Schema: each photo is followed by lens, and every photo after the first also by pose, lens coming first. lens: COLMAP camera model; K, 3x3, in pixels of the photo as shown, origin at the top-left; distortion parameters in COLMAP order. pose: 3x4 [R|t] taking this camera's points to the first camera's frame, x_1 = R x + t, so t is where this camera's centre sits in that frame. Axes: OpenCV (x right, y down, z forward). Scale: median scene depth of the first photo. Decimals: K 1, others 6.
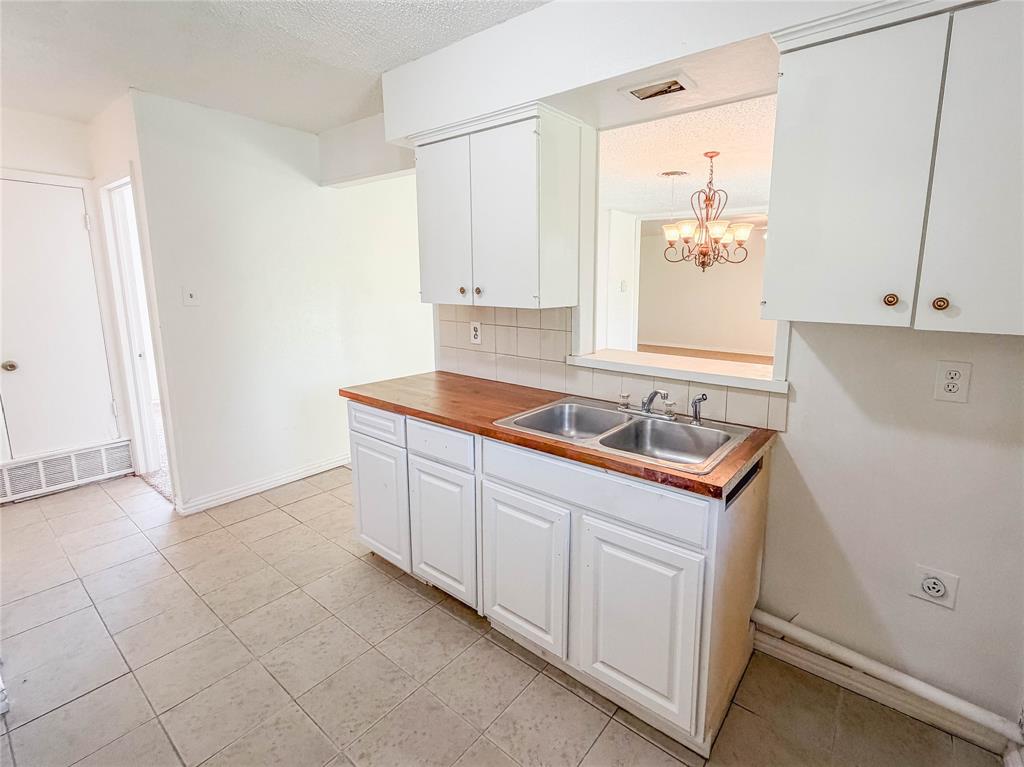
lens RADIAL K [[469.6, 0, 550.8], [0, 469.6, 355.3], [0, 0, 1]] dist [-0.002514, -0.000125]
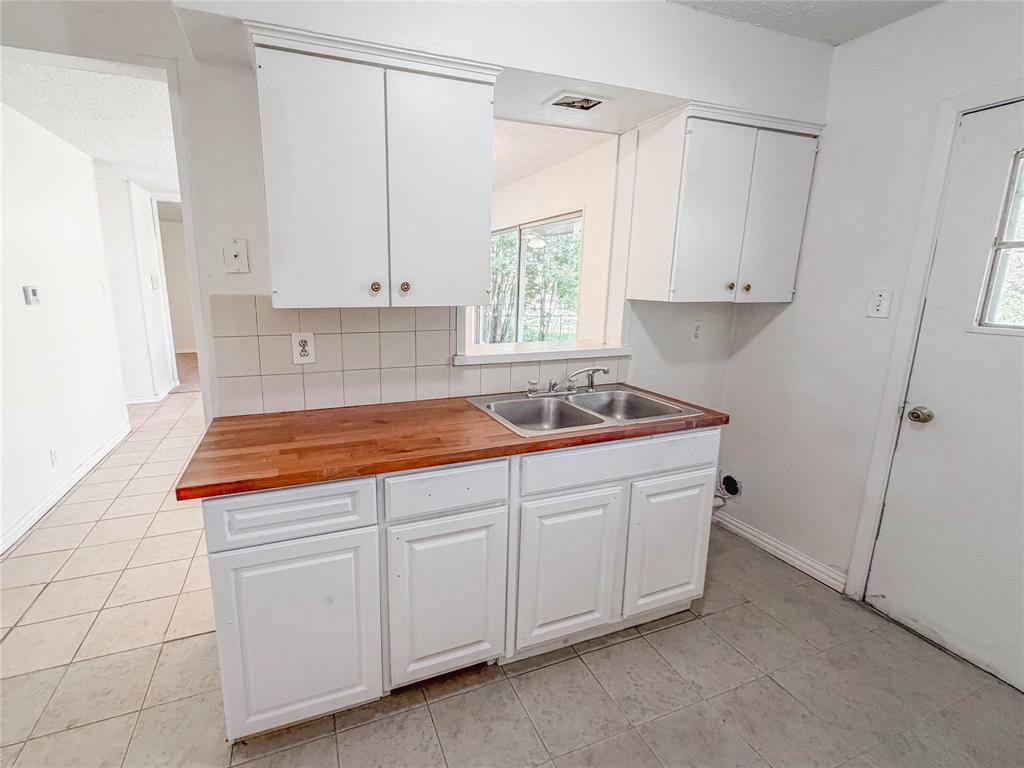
lens RADIAL K [[456.4, 0, 455.3], [0, 456.4, 368.9], [0, 0, 1]] dist [0.000874, 0.000013]
pose [[0.549673, -0.164424, 0.819039, -0.723359], [0.127688, 0.985455, 0.112138, -0.077892], [-0.825564, 0.042942, 0.562672, 0.511424]]
